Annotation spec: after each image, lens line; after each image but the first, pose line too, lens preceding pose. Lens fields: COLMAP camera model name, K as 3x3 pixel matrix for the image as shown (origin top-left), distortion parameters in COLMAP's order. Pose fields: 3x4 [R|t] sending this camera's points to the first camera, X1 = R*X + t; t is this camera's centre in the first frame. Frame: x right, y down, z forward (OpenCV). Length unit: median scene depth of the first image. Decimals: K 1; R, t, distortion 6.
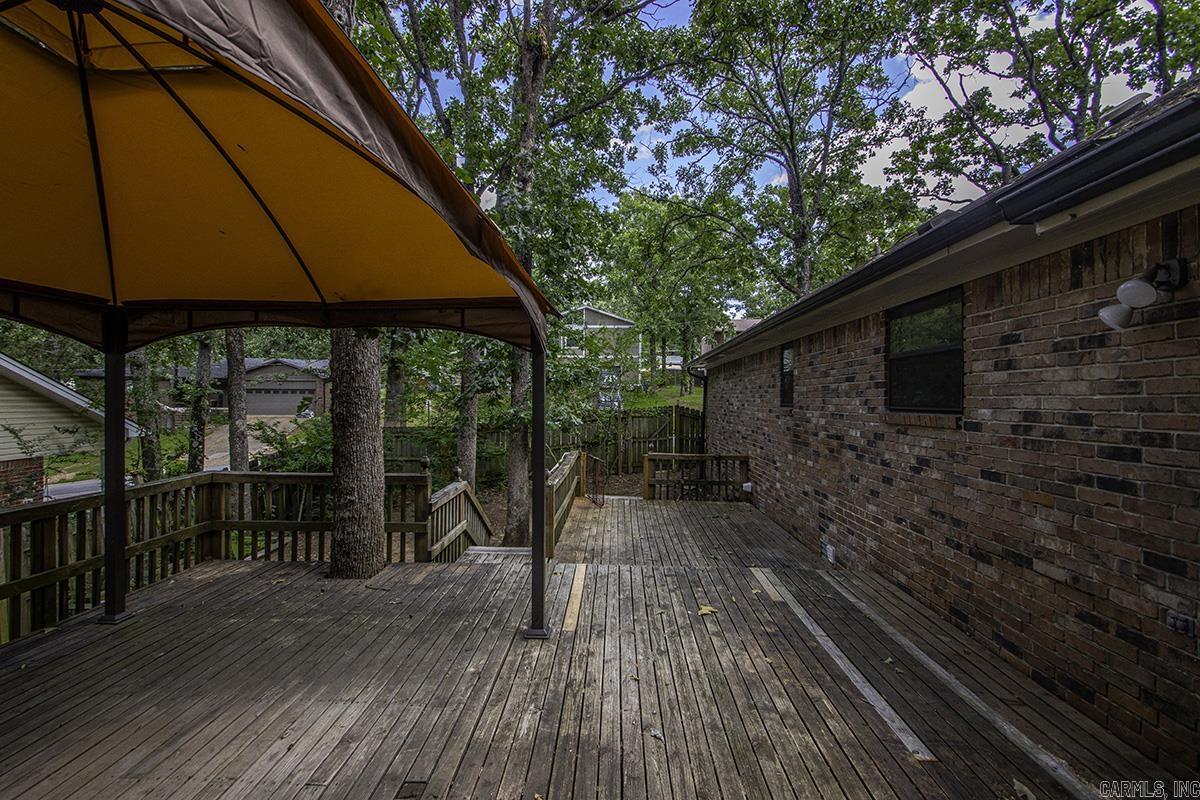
lens RADIAL K [[571.3, 0, 584.7], [0, 571.3, 400.1], [0, 0, 1]] dist [0.020571, -0.016778]
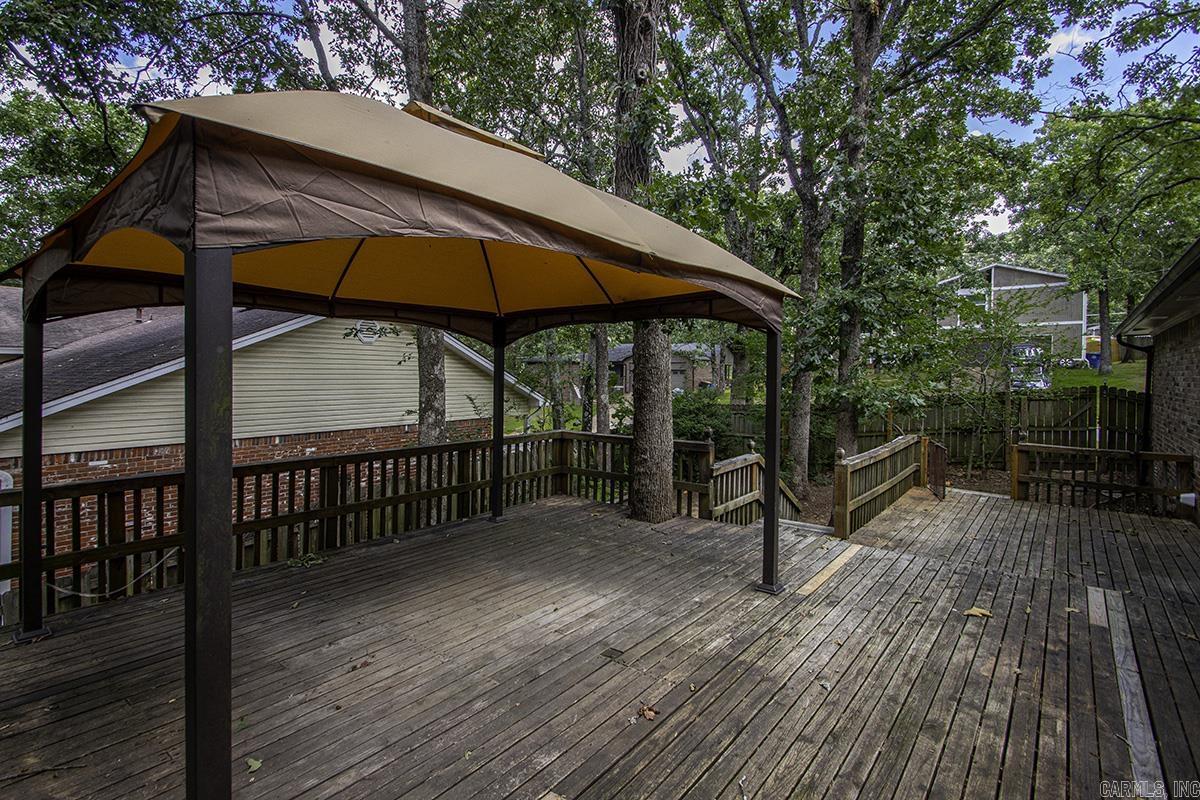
lens RADIAL K [[577.0, 0, 579.9], [0, 577.0, 366.5], [0, 0, 1]] dist [0.016420, -0.016527]
pose [[0.800230, -0.013405, -0.599543, 0.245928], [-0.000206, 0.999744, -0.022628, 0.003844], [0.599693, 0.018232, 0.800023, -0.095869]]
